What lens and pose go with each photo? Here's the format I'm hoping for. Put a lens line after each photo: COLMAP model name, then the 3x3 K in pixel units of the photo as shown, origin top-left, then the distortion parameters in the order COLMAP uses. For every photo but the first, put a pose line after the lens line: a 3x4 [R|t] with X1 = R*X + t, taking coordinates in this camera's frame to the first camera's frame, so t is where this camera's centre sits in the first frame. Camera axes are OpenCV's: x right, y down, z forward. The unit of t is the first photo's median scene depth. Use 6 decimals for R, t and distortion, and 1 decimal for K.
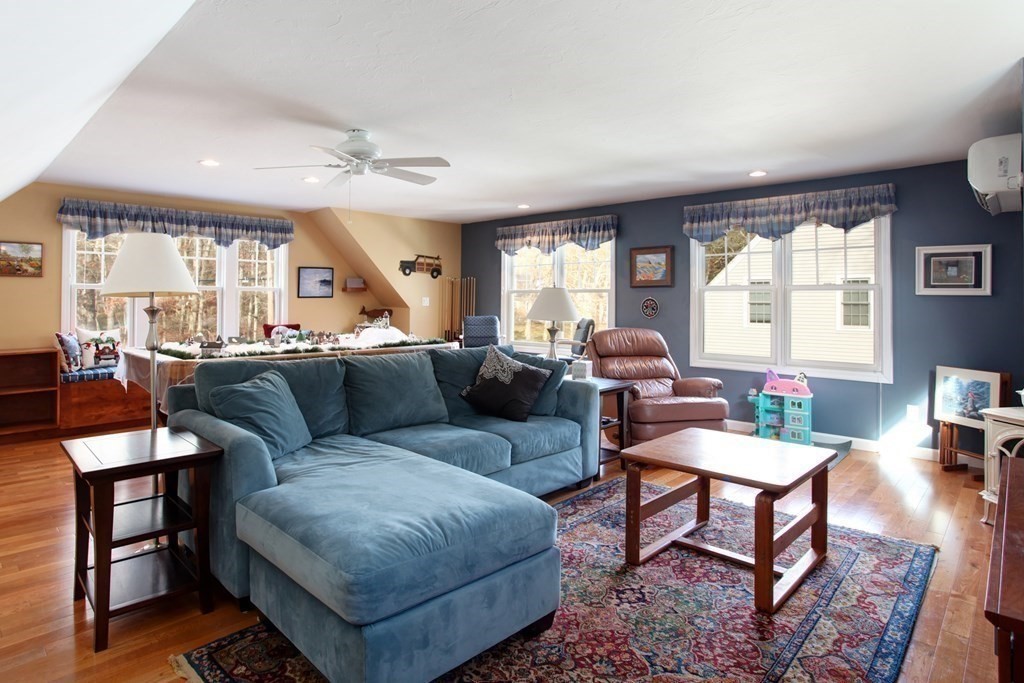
lens RADIAL K [[553.3, 0, 476.6], [0, 553.3, 290.4], [0, 0, 1]] dist [-0.024168, 0.012284]
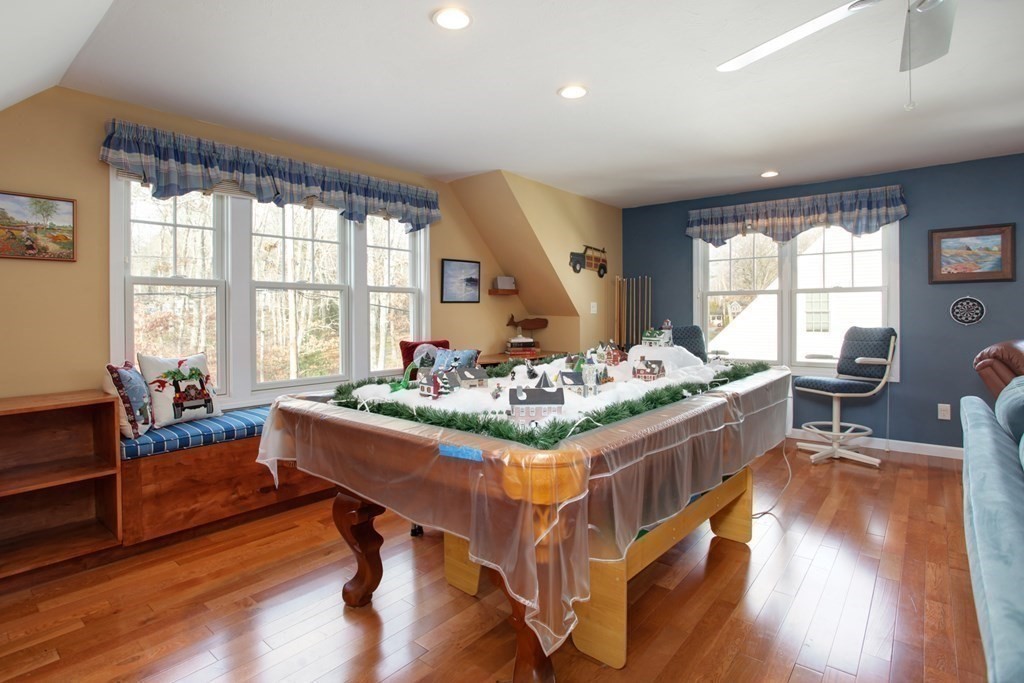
lens RADIAL K [[520.1, 0, 502.3], [0, 520.1, 312.9], [0, 0, 1]] dist [-0.046658, 0.019085]
pose [[0.996042, -0.008936, 0.088433, -0.395910], [0.007550, 0.999844, 0.015990, 0.020410], [-0.088562, -0.015259, 0.995954, 0.437354]]
